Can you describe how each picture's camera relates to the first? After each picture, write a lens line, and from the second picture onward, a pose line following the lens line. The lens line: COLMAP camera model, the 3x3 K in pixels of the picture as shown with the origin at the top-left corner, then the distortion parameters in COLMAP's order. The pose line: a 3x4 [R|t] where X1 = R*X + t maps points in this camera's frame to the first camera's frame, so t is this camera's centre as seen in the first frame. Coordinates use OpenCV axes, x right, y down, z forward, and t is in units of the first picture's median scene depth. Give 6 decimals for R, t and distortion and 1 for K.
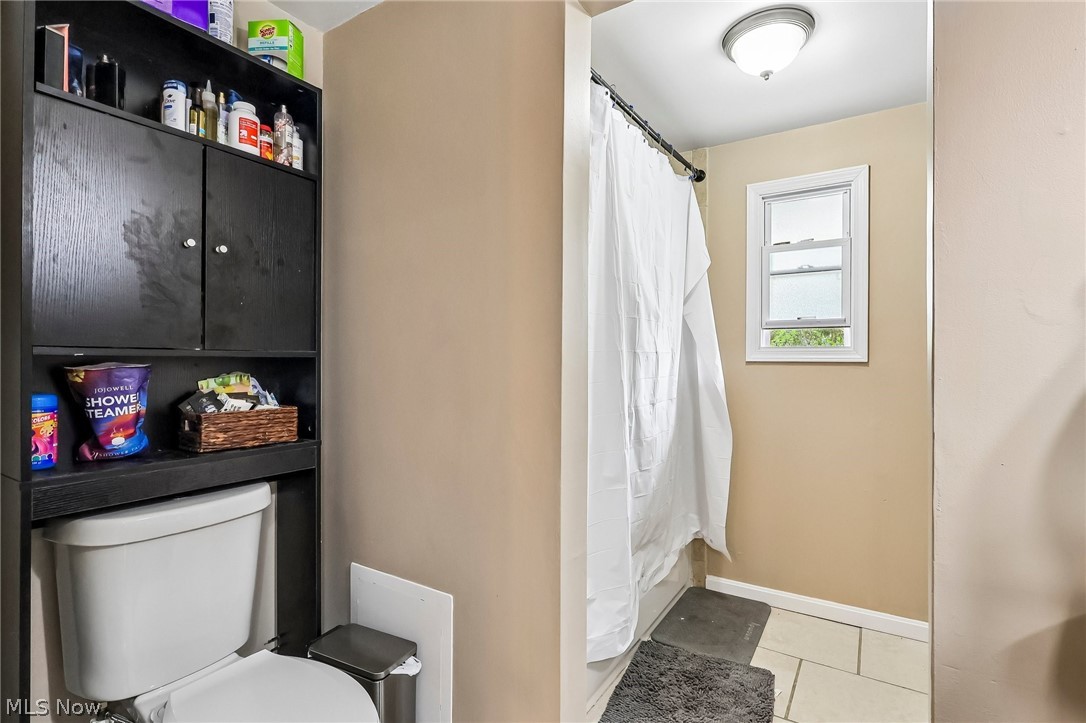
lens RADIAL K [[517.5, 0, 545.8], [0, 517.5, 357.8], [0, 0, 1]] dist [-0.002186, 0.001703]
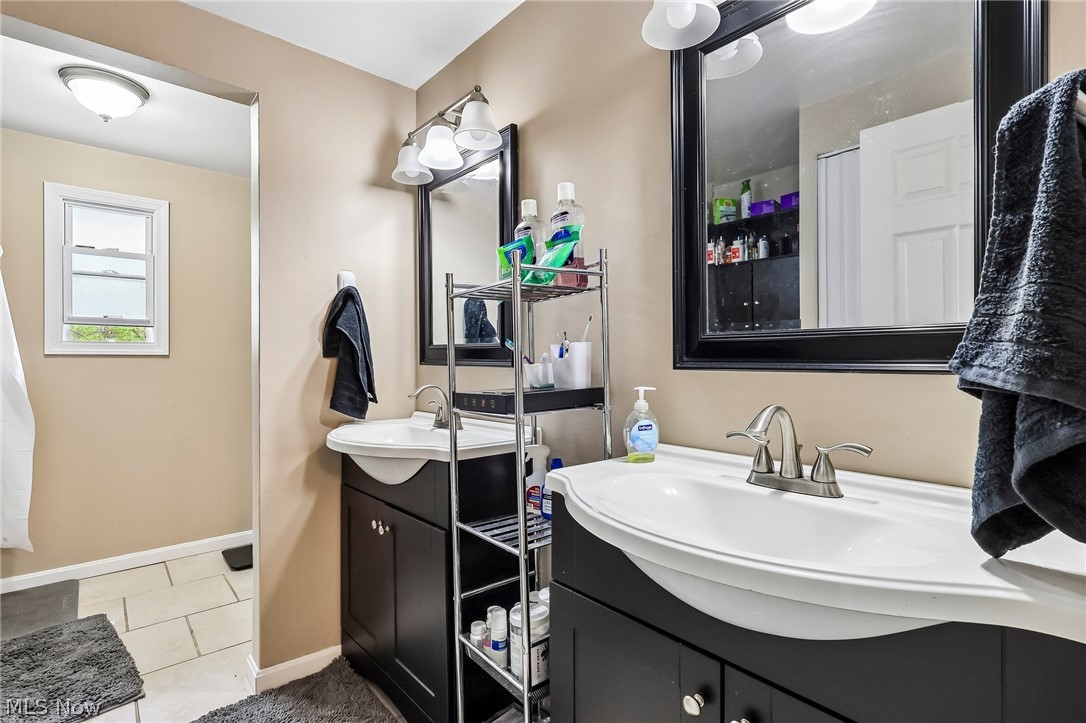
lens RADIAL K [[517.5, 0, 544.4], [0, 517.5, 360.3], [0, 0, 1]] dist [-0.002186, 0.001703]
pose [[0.280479, -0.004545, 0.959850, -0.339183], [0.001155, 0.999990, 0.004397, 0.016129], [-0.959860, -0.000125, 0.280481, -0.251416]]
